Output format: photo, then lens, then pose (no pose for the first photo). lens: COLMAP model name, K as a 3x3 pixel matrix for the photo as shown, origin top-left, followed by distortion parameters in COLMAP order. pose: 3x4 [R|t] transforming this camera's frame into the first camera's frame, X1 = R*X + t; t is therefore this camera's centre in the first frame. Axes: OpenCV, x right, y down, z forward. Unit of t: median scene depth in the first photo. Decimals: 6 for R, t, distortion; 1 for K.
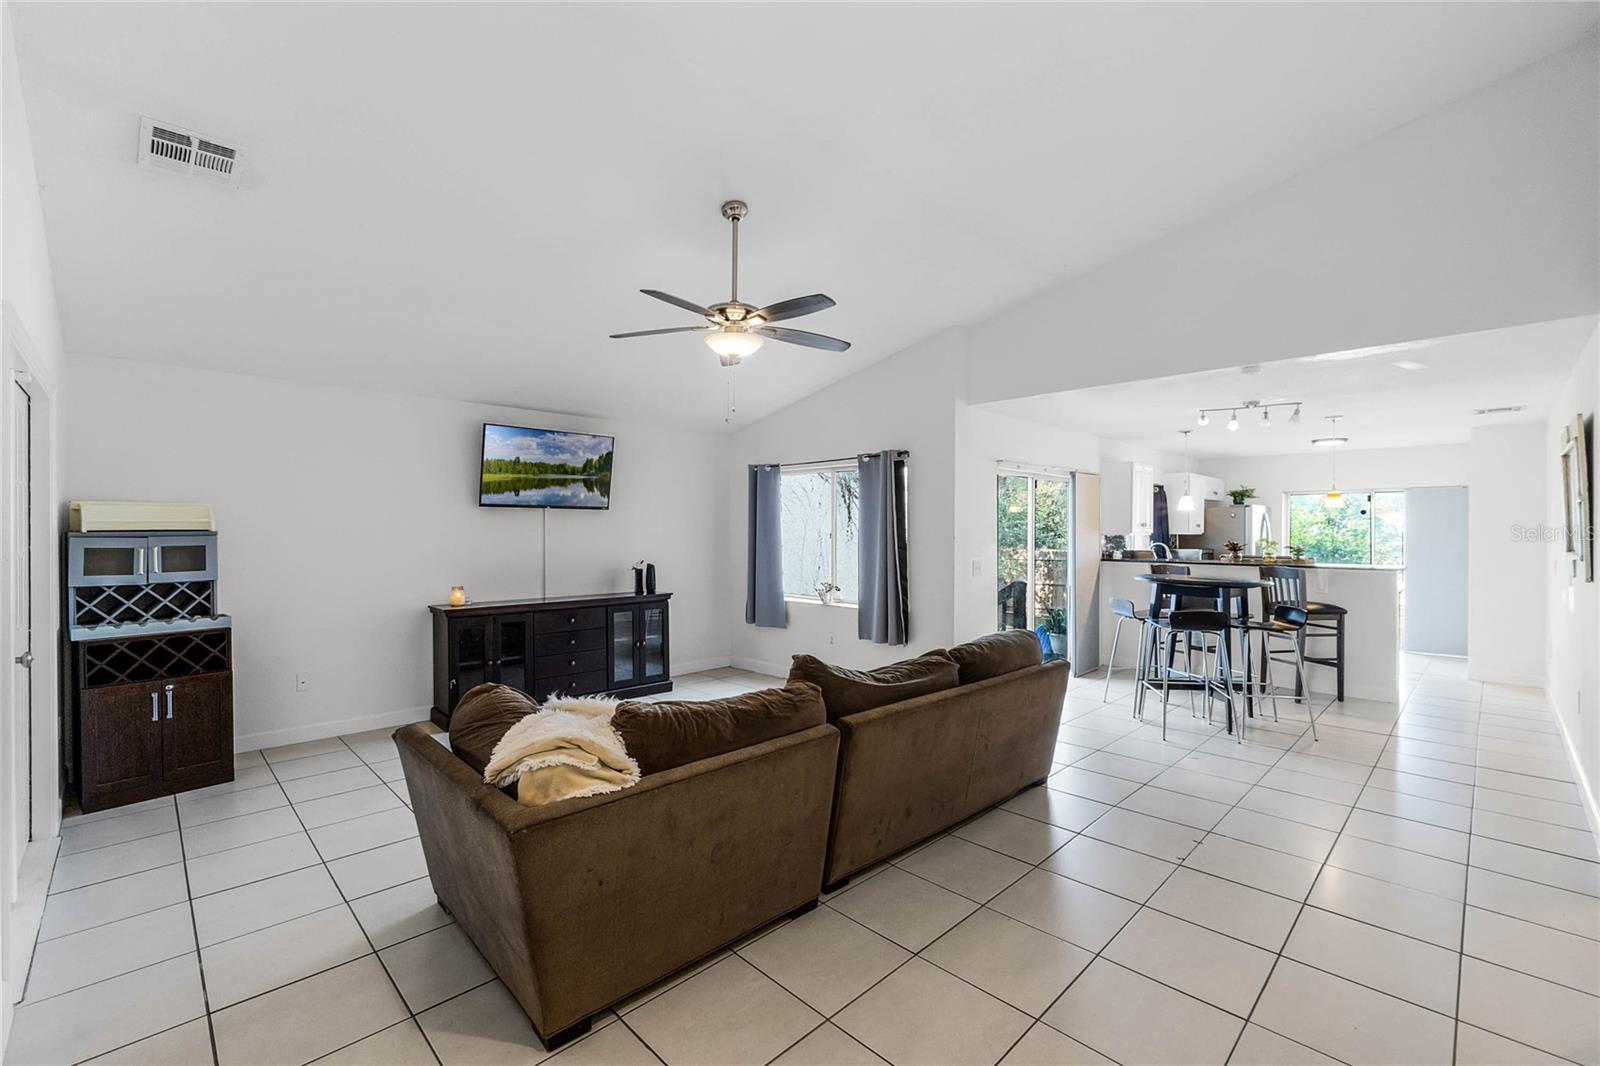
lens RADIAL K [[688.9, 0, 797.6], [0, 688.9, 523.5], [0, 0, 1]] dist [-0.001156, -0.000405]
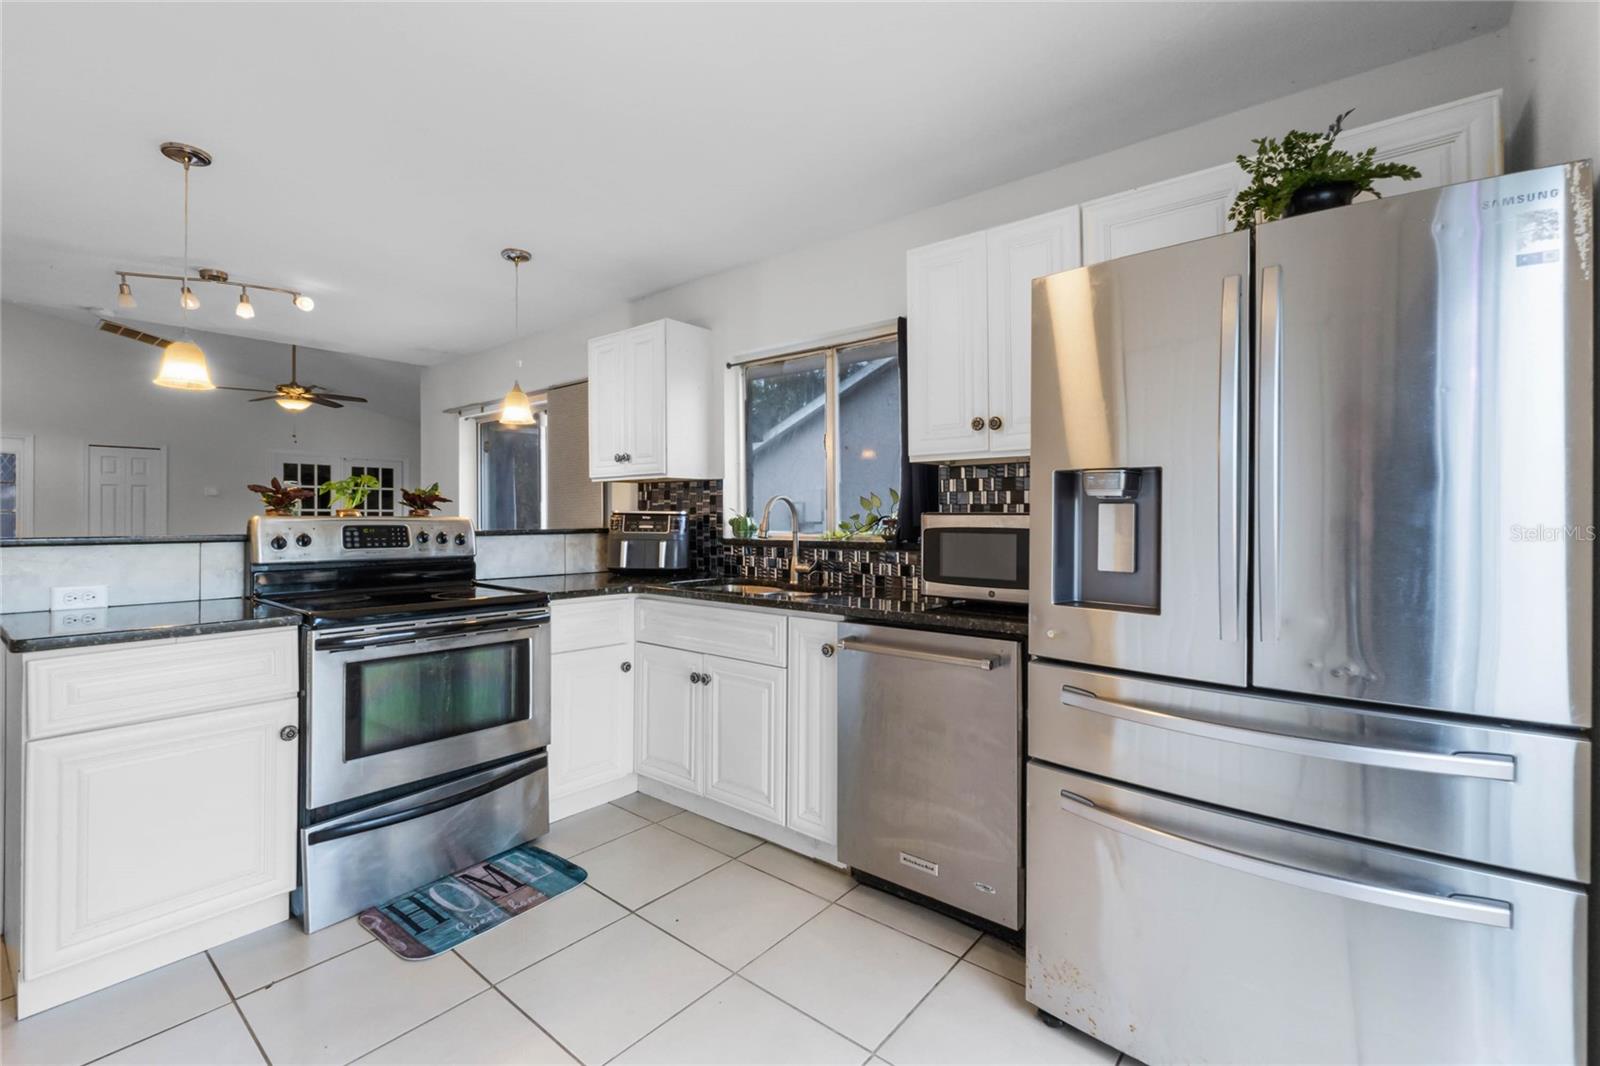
lens RADIAL K [[701.4, 0, 803.0], [0, 701.4, 517.7], [0, 0, 1]] dist [-0.000150, -0.000175]
pose [[0.110460, 0.001203, -0.993880, 1.453081], [0.013467, 0.999906, 0.002707, 0.057410], [0.993789, -0.013683, 0.110433, 1.556920]]
